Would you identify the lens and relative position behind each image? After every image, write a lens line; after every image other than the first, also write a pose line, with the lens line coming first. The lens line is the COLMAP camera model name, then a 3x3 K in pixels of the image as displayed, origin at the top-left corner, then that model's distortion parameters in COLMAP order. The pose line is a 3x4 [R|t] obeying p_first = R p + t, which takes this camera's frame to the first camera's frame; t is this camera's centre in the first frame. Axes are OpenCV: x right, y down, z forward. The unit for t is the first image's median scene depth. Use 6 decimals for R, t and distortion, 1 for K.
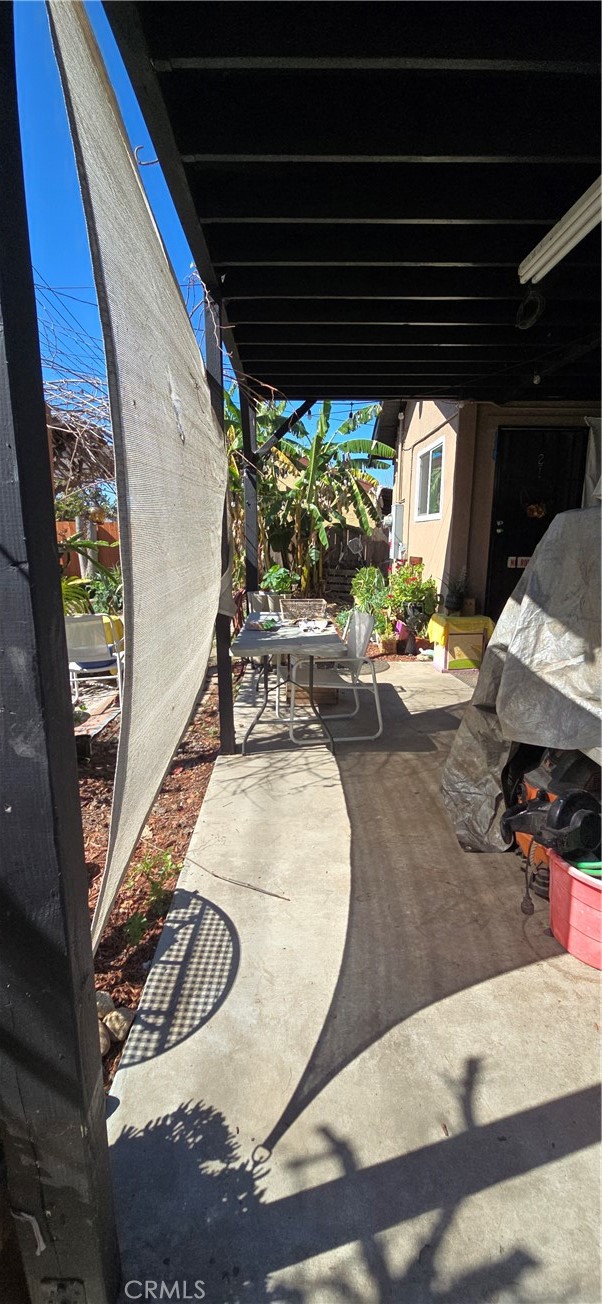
lens RADIAL K [[538.2, 0, 297.2], [0, 538.2, 660.1], [0, 0, 1]] dist [0.000815, -0.001019]
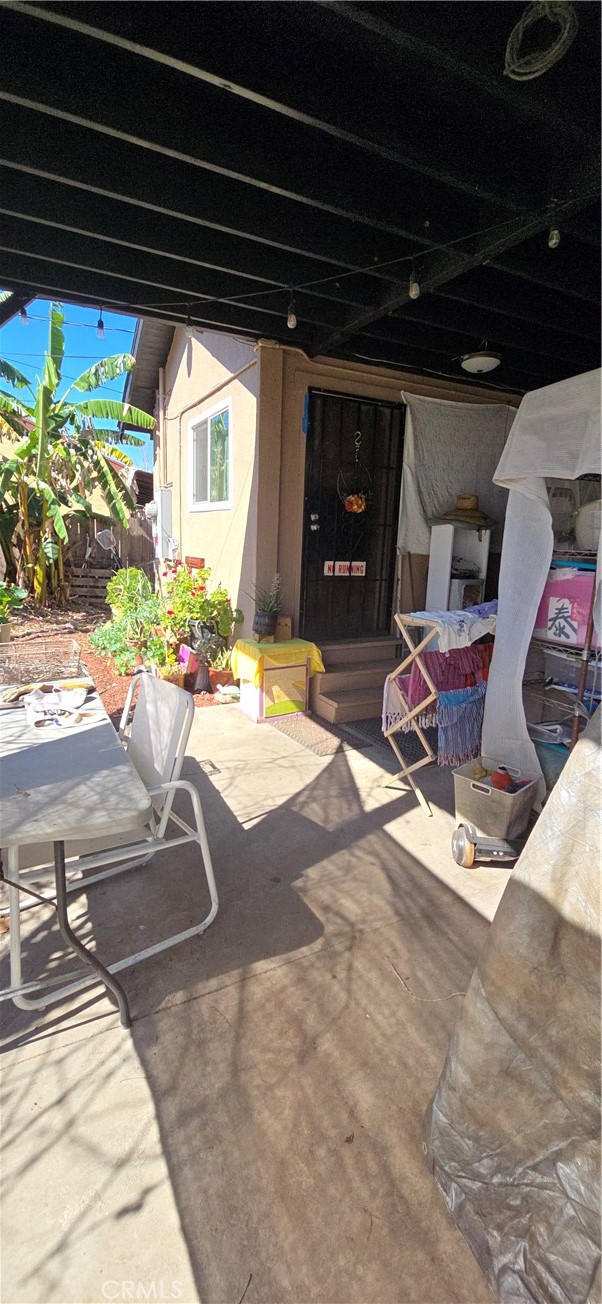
lens RADIAL K [[552.1, 0, 301.0], [0, 552.1, 652.0], [0, 0, 1]] dist [0.001510, -0.000473]
pose [[0.900615, -0.062642, 0.430079, 0.008386], [0.066087, 0.997790, 0.006940, -0.050210], [-0.429563, 0.022172, 0.902765, 0.217075]]
